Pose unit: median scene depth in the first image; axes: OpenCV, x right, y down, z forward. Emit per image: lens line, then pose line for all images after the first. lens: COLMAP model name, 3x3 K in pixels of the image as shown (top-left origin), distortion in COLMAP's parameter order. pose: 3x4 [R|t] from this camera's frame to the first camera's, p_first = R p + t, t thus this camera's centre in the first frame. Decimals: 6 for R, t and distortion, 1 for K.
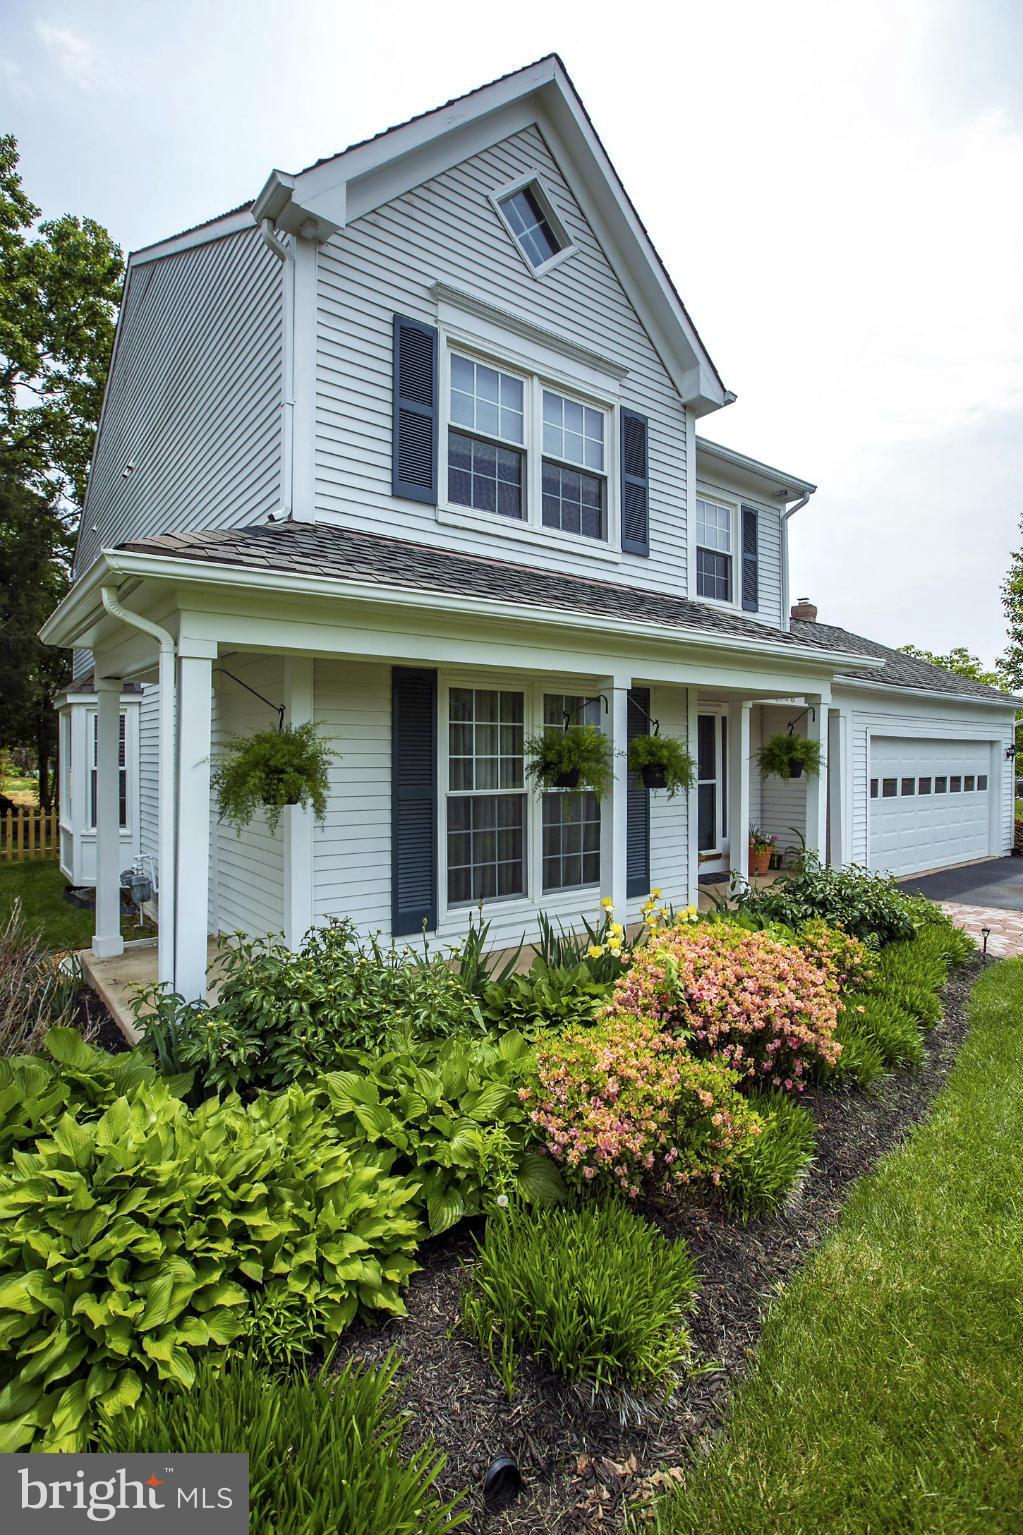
lens RADIAL K [[717.4, 0, 511.5], [0, 717.4, 767.5], [0, 0, 1]] dist [-0.045135, 0.015322]
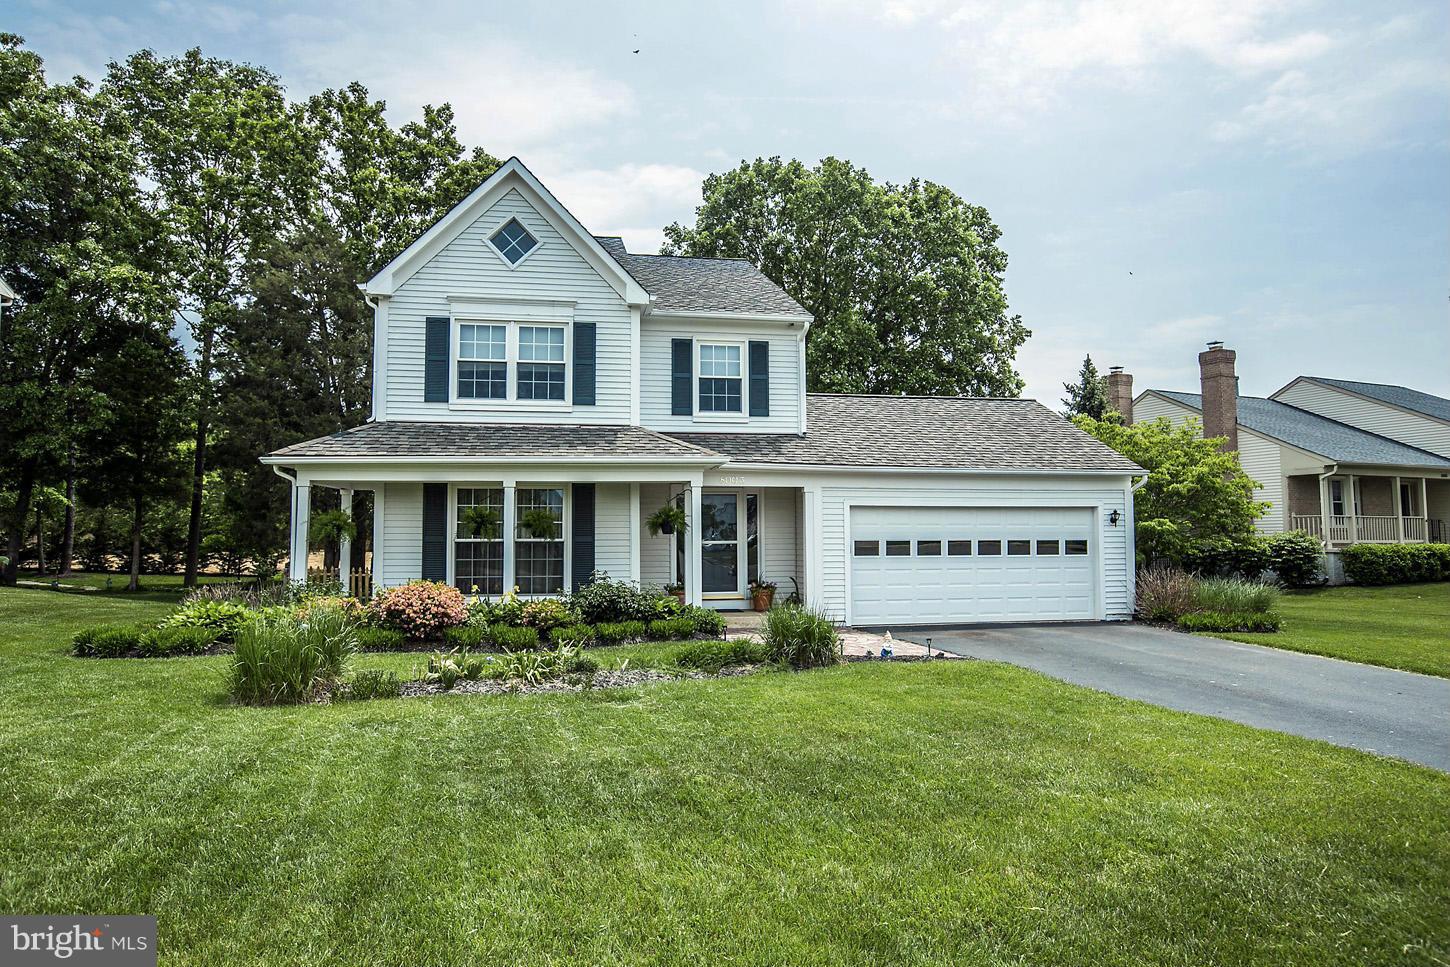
lens RADIAL K [[677.7, 0, 716.0], [0, 677.7, 470.8], [0, 0, 1]] dist [-0.045135, 0.015322]
pose [[0.864823, 0.000374, -0.502077, 1.411987], [-0.015835, 0.999523, -0.026531, -0.113333], [0.501827, 0.030895, 0.864416, -0.275662]]
